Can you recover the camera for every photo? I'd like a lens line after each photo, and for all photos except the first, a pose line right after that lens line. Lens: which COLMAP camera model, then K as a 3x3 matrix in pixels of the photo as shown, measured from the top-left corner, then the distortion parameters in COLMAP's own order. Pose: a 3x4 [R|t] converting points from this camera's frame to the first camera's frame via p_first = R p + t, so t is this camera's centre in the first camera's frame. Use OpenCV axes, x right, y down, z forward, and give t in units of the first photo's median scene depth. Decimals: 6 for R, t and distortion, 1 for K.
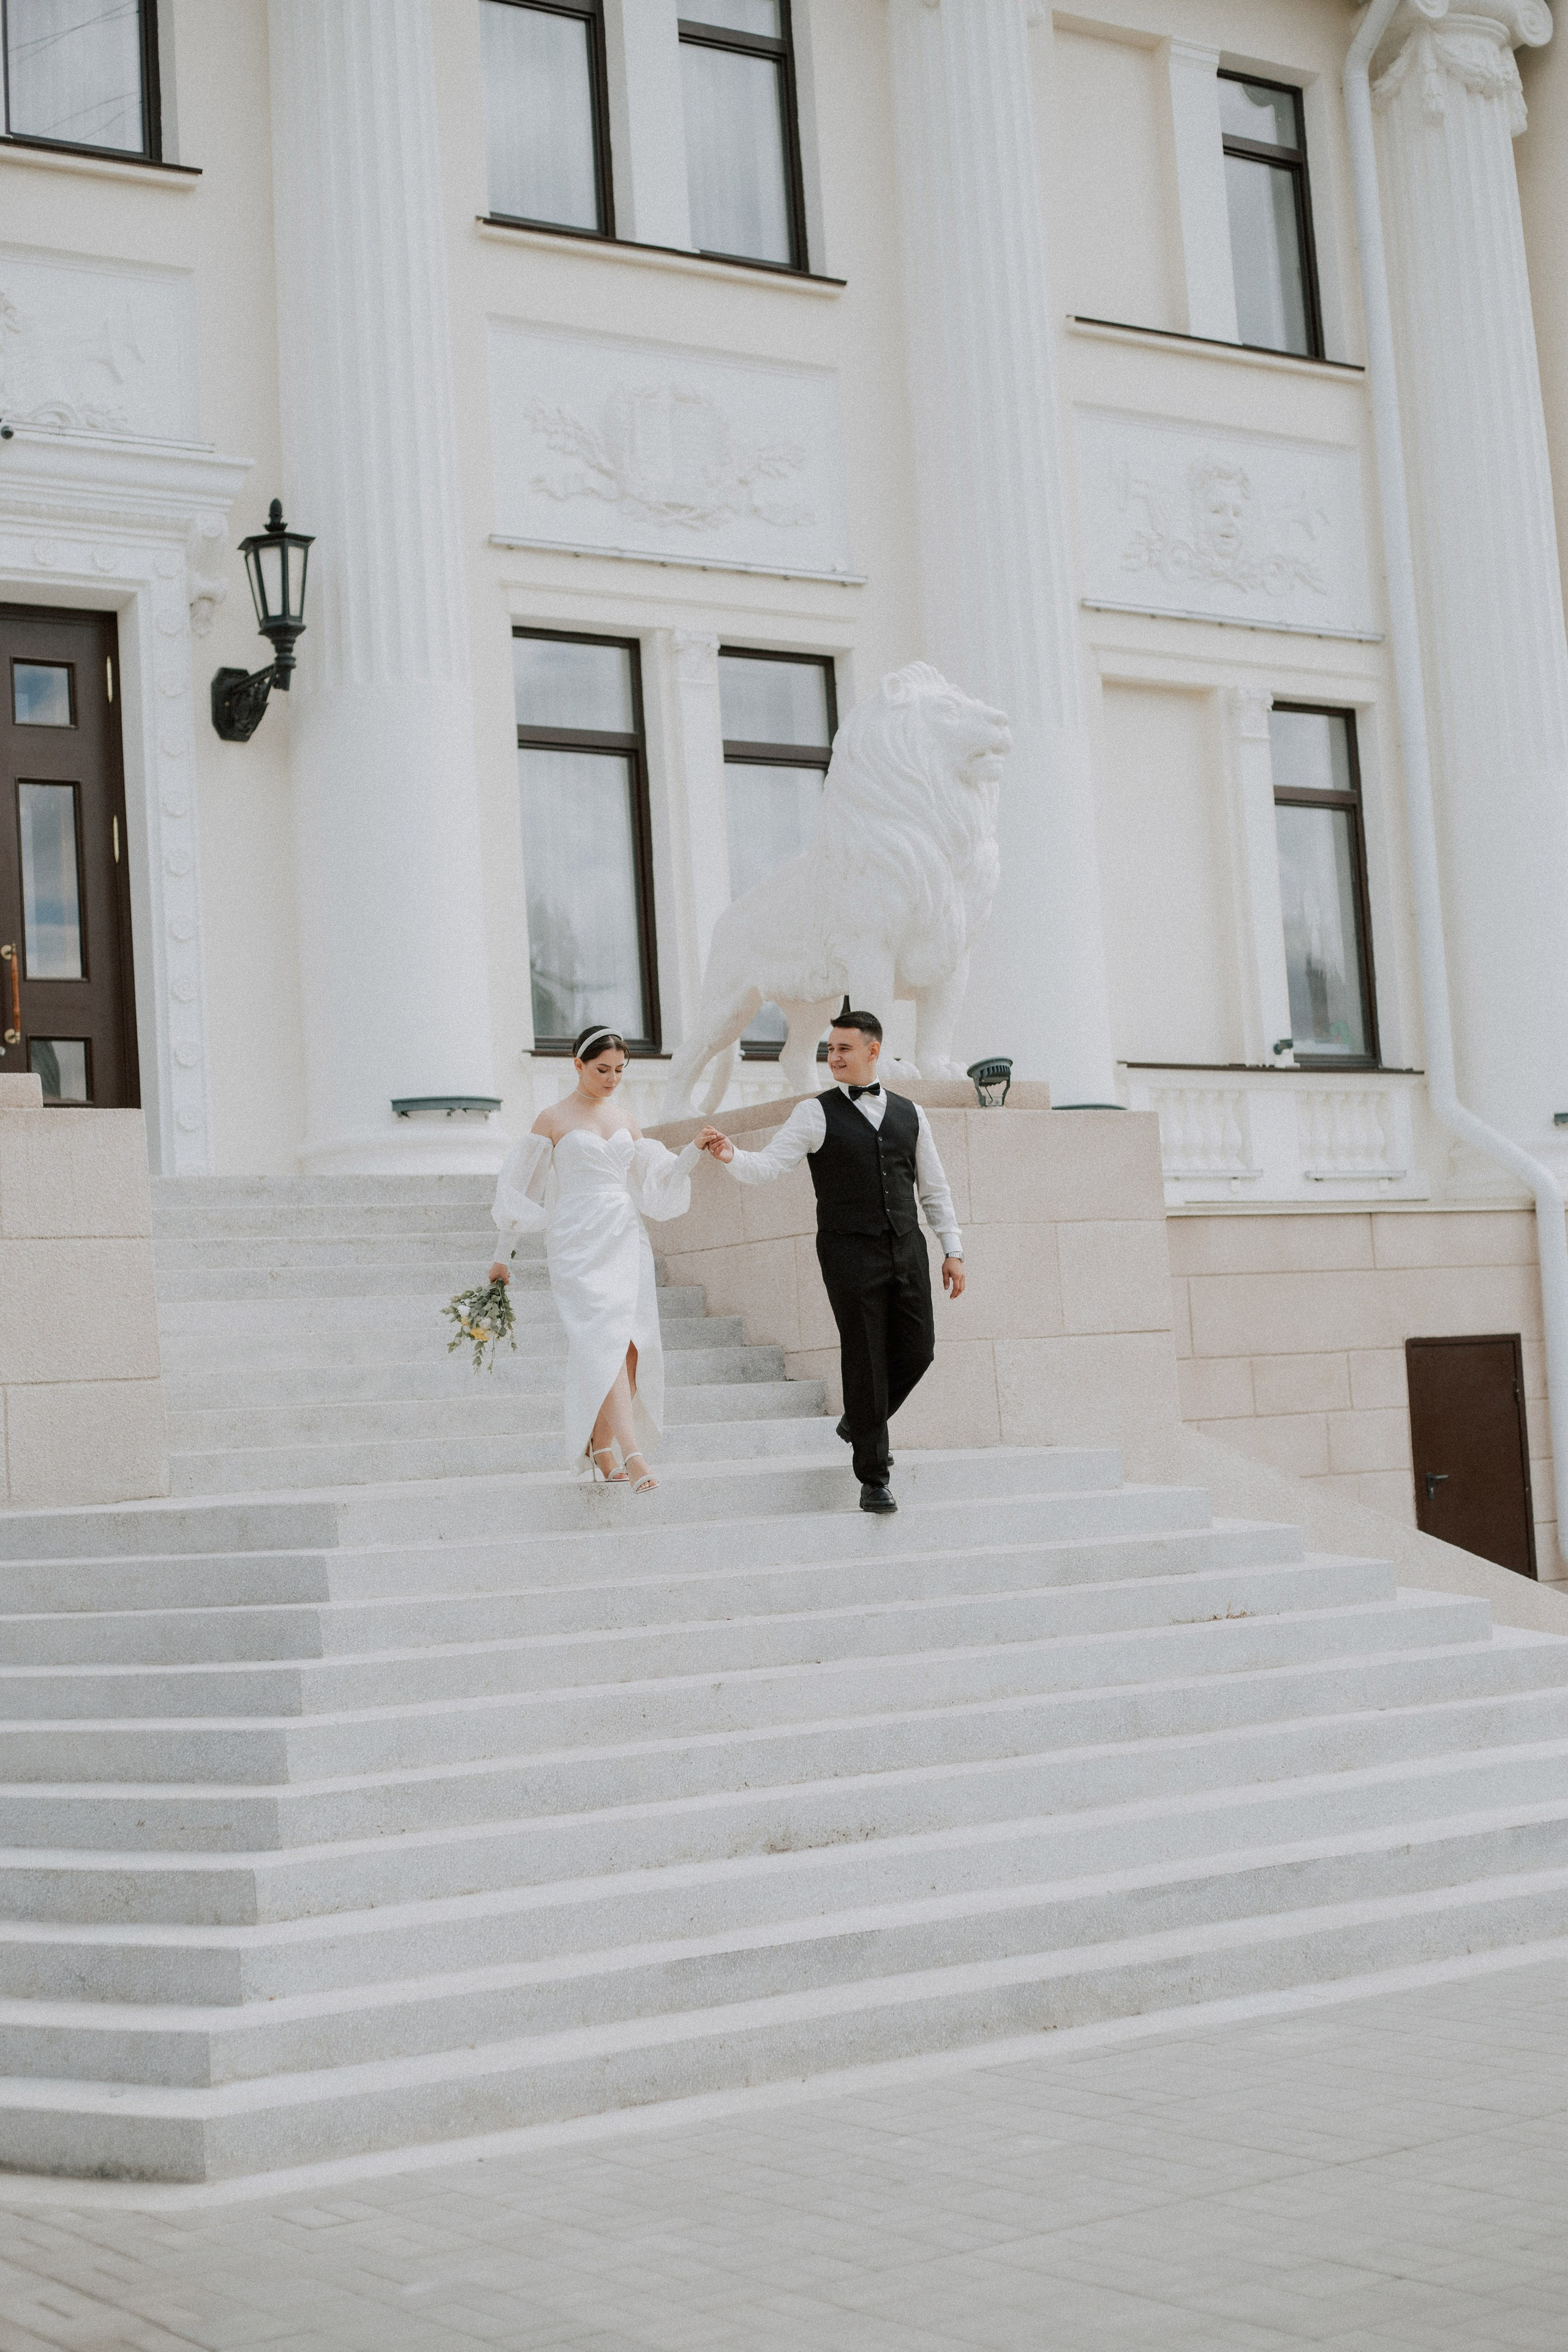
lens RADIAL K [[3420.9, 0, 784.4], [0, 3420.9, 1167.6], [0, 0, 1]] dist [-0.105882, 0.000000]
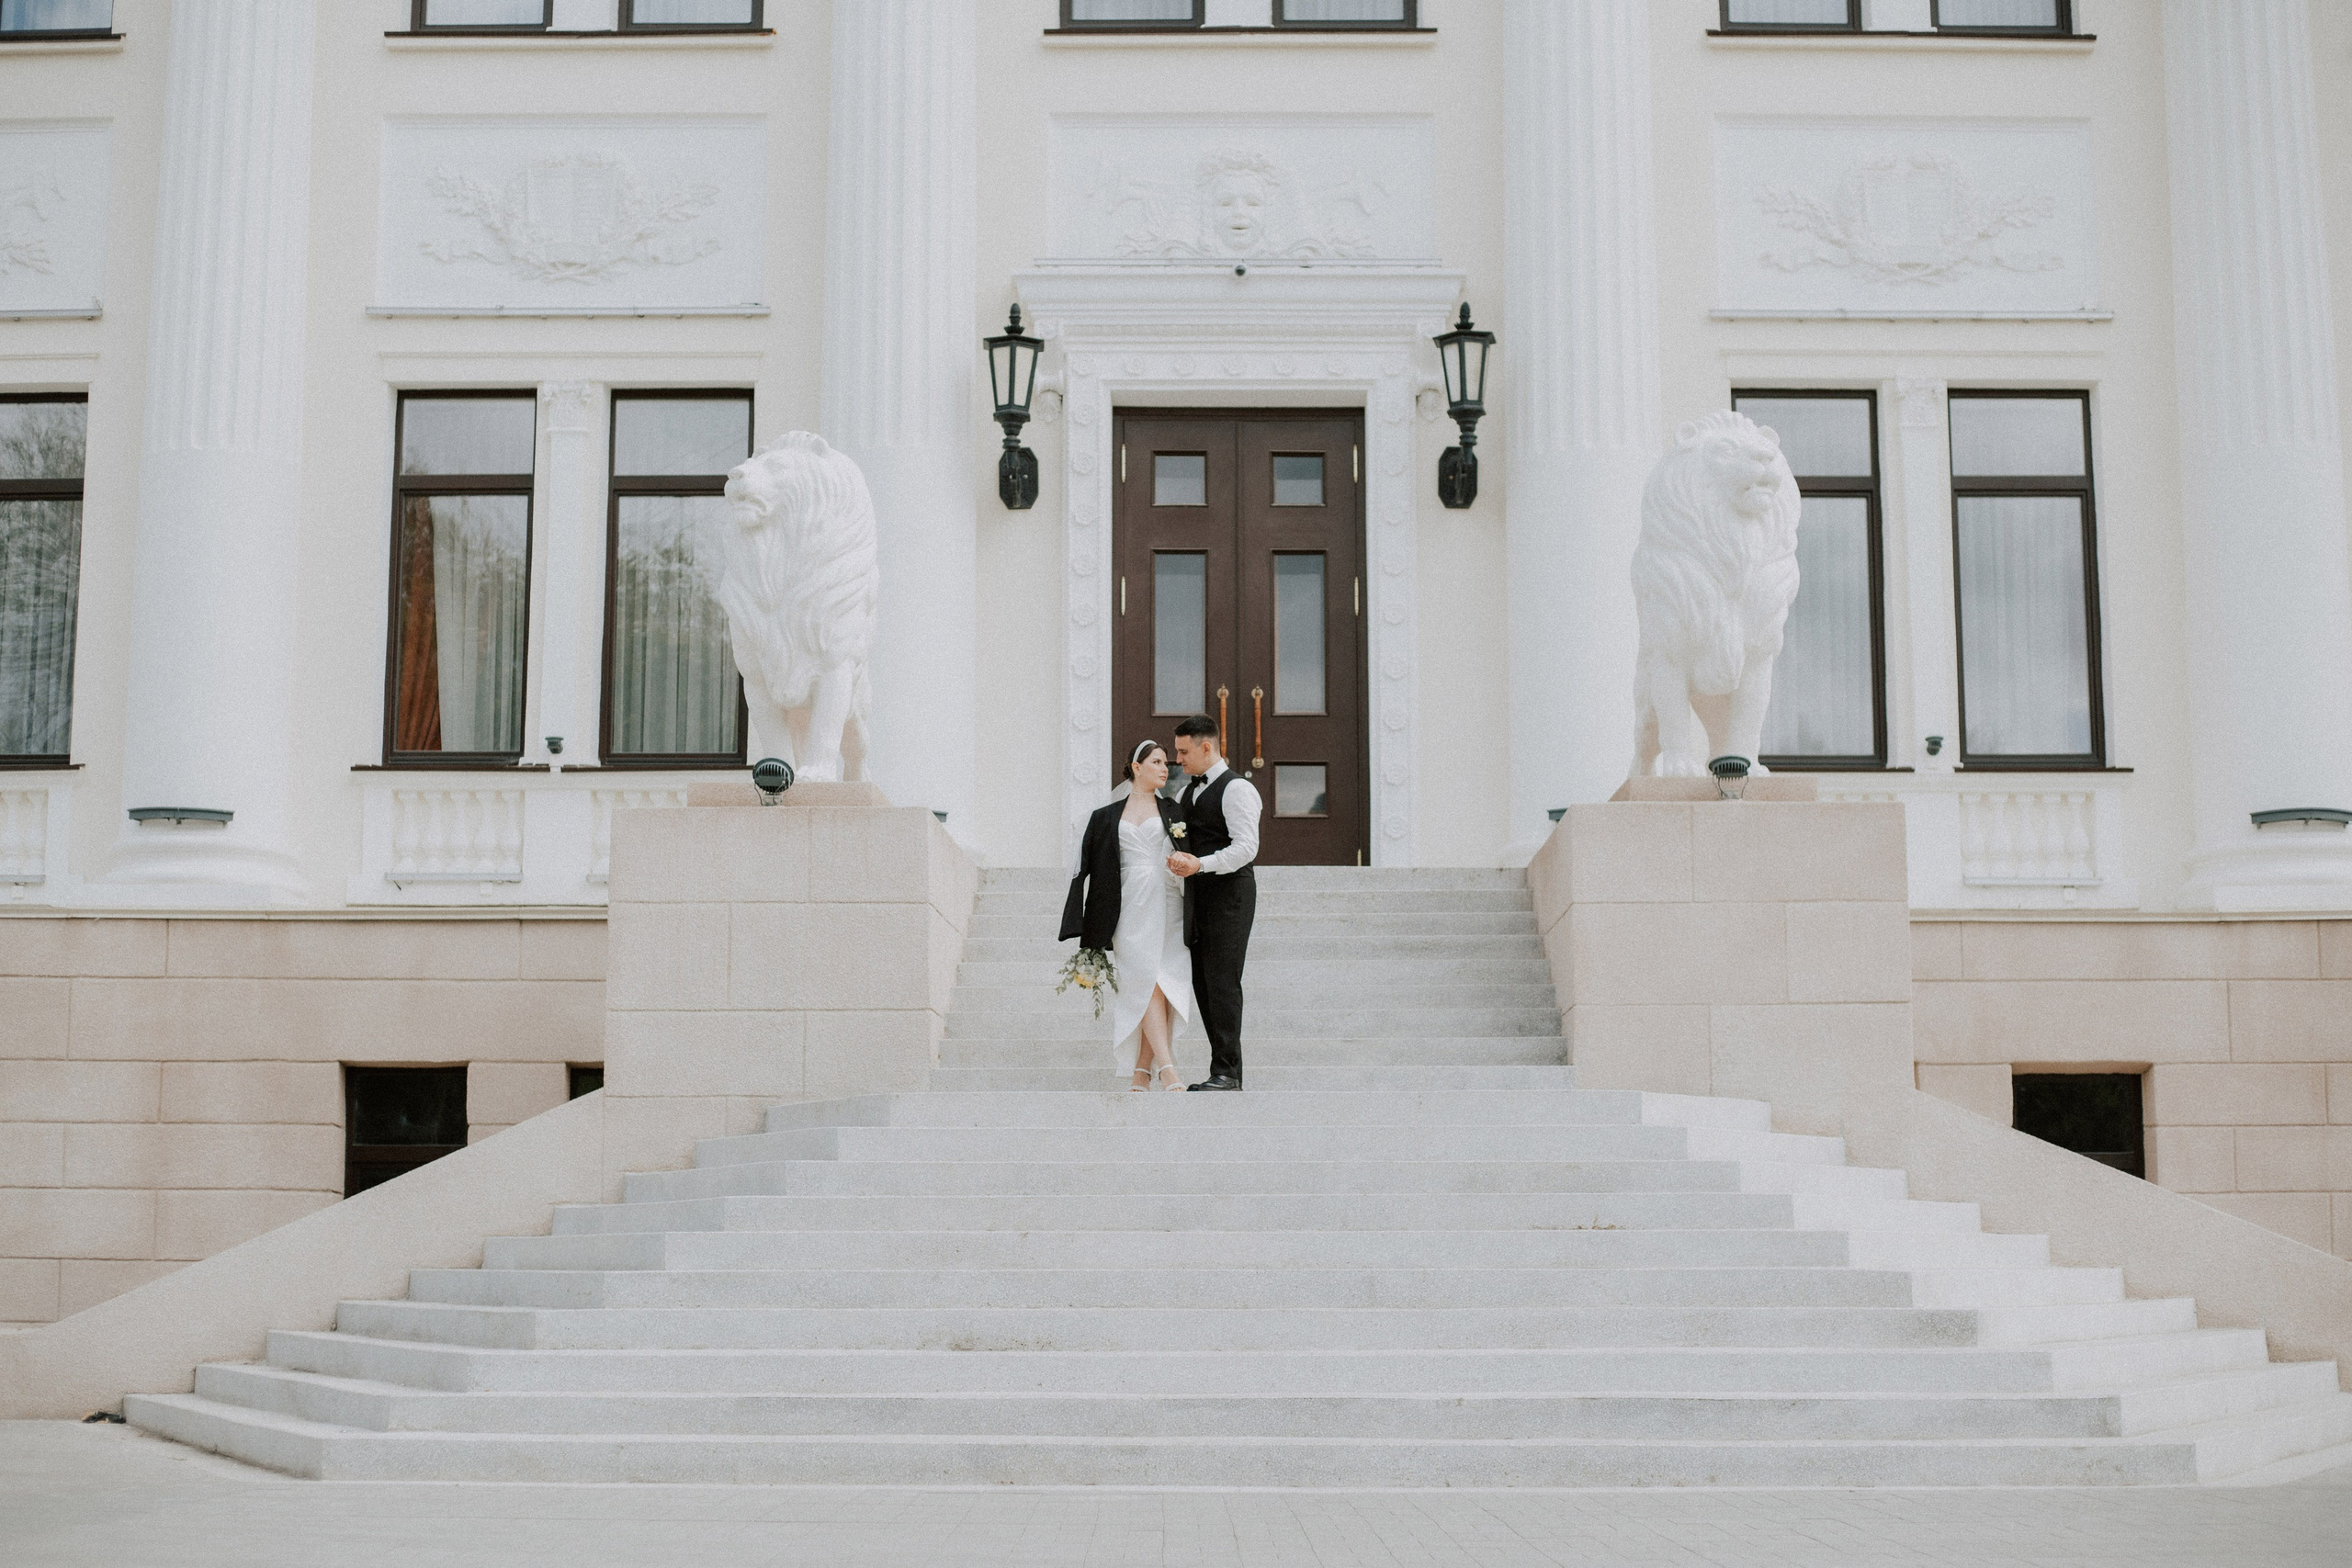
lens RADIAL K [[3420.6, 0, 1178.7], [0, 3420.6, 790.1], [0, 0, 1]] dist [-0.105882, 0.000000]
pose [[0.822722, -0.019475, -0.568110, 0.436463], [-0.003128, 0.999243, -0.038784, 0.018631], [0.568435, 0.033686, 0.822038, -0.023930]]
